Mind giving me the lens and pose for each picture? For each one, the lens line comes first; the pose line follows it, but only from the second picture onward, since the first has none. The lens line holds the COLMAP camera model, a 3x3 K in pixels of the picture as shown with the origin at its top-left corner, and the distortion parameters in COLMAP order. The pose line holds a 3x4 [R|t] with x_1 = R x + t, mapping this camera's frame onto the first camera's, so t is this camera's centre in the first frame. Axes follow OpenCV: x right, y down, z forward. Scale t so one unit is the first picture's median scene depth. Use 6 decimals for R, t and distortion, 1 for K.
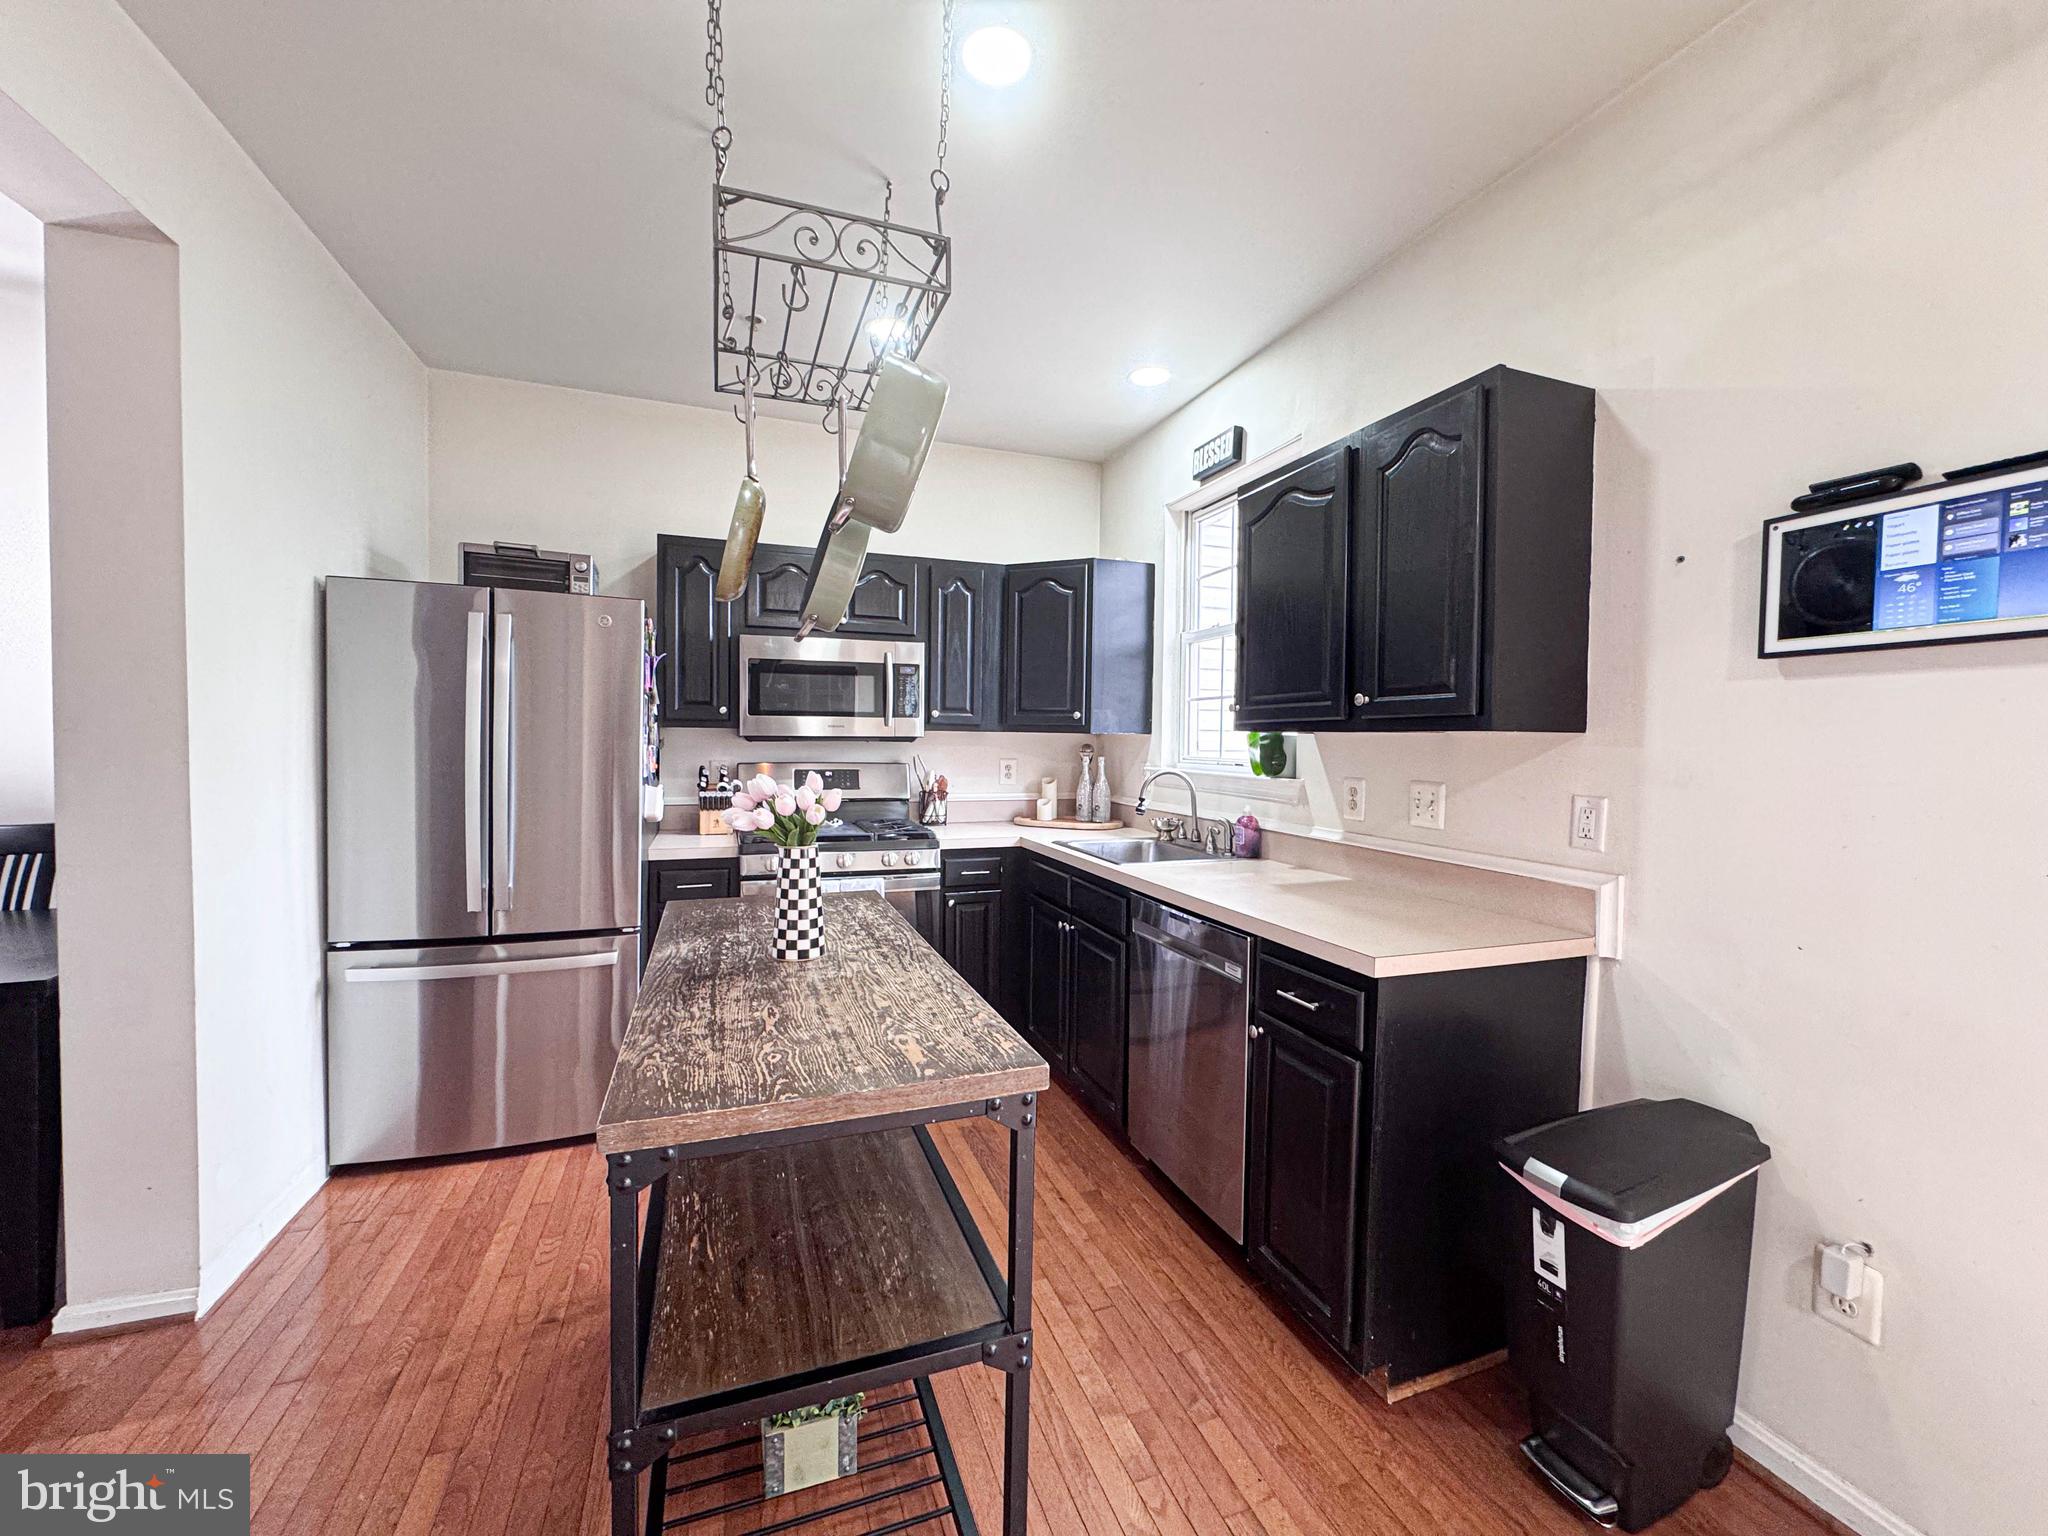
lens RADIAL K [[817.0, 0, 1026.6], [0, 817.0, 765.8], [0, 0, 1]] dist [-0.008709, 0.002834]
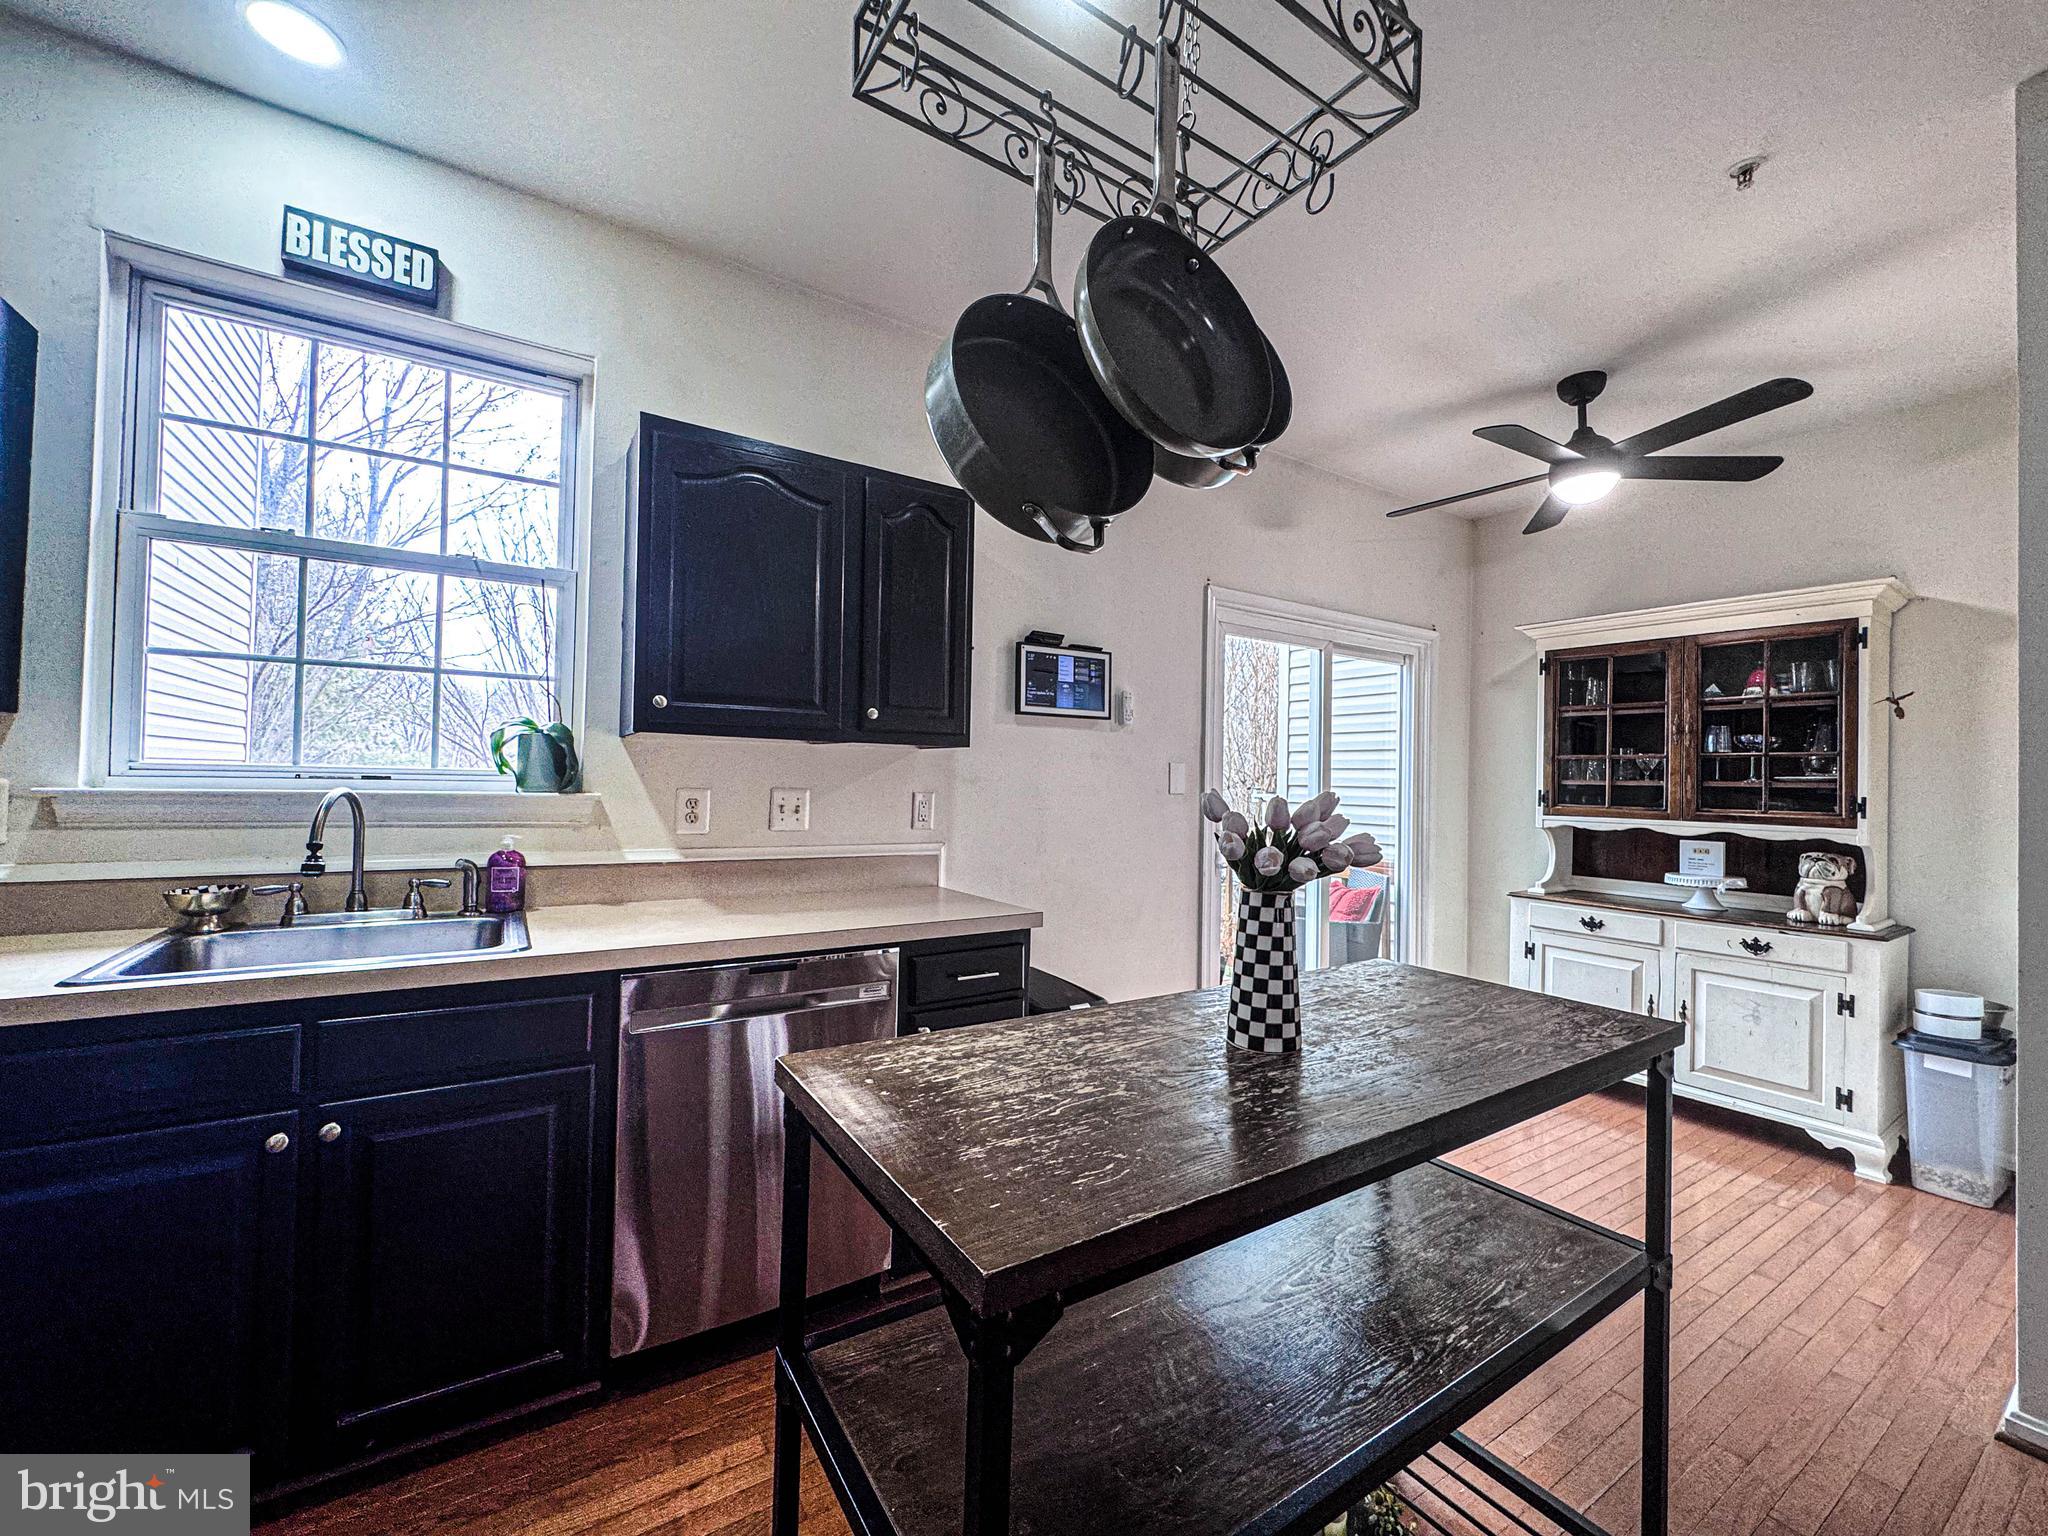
lens RADIAL K [[817.0, 0, 1026.6], [0, 817.0, 765.8], [0, 0, 1]] dist [-0.008709, 0.002834]
pose [[-0.214618, -0.001327, 0.976697, -0.742989], [0.007940, 0.999964, 0.003103, -0.013202], [-0.976666, 0.008421, -0.214600, 1.077492]]
